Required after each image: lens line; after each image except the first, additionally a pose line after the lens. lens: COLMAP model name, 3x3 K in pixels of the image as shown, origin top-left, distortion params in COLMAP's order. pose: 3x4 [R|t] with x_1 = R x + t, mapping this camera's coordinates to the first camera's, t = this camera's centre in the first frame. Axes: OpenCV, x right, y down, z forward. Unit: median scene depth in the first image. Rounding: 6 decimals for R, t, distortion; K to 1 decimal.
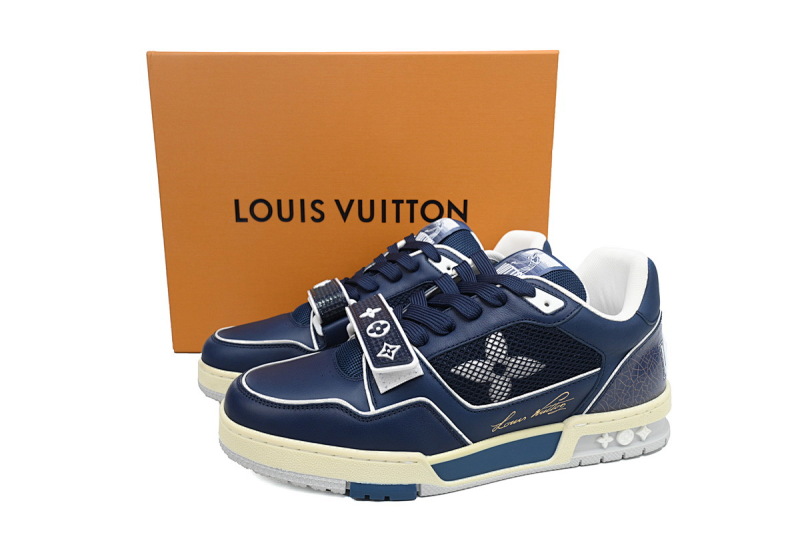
lens RADIAL K [[550.5, 0, 400.0], [0, 550.5, 266.5], [0, 0, 1]] dist [0.003008, 0.000827]
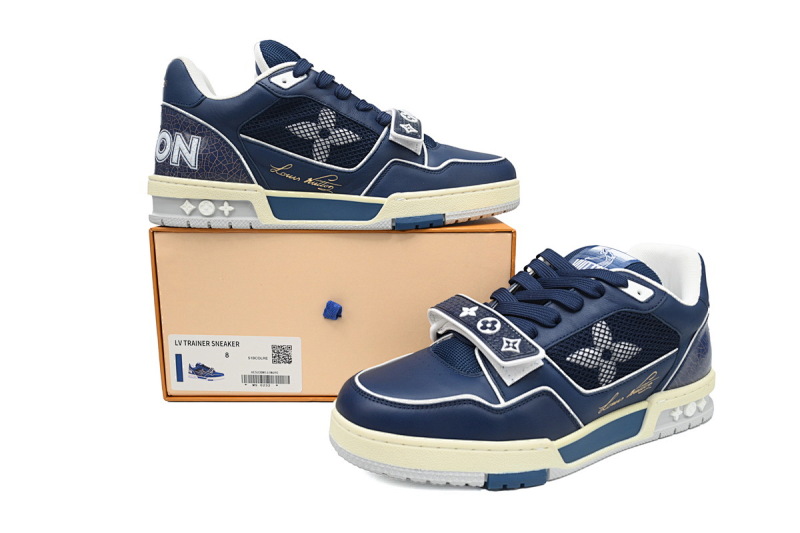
lens RADIAL K [[550.5, 0, 400.0], [0, 550.5, 266.5], [0, 0, 1]] dist [0.003008, 0.000827]
pose [[0.975871, -0.036510, 0.215274, -0.447407], [0.041990, 0.998899, -0.020936, 0.017339], [-0.214272, 0.029470, 0.976329, 0.016706]]
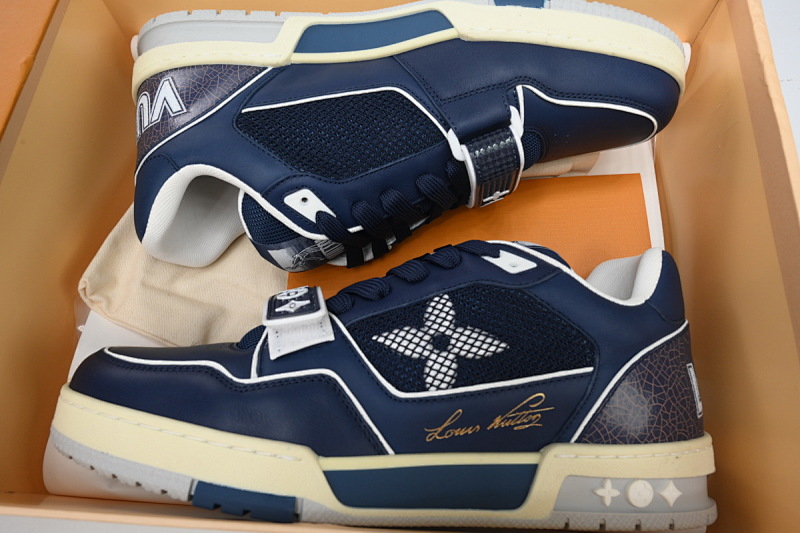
lens RADIAL K [[550.5, 0, 400.0], [0, 550.5, 266.5], [0, 0, 1]] dist [0.003008, 0.000827]
pose [[0.991840, 0.068696, -0.107401, 0.197784], [-0.101811, 0.933835, -0.342910, 0.343499], [0.076738, 0.351046, 0.933208, 0.304485]]
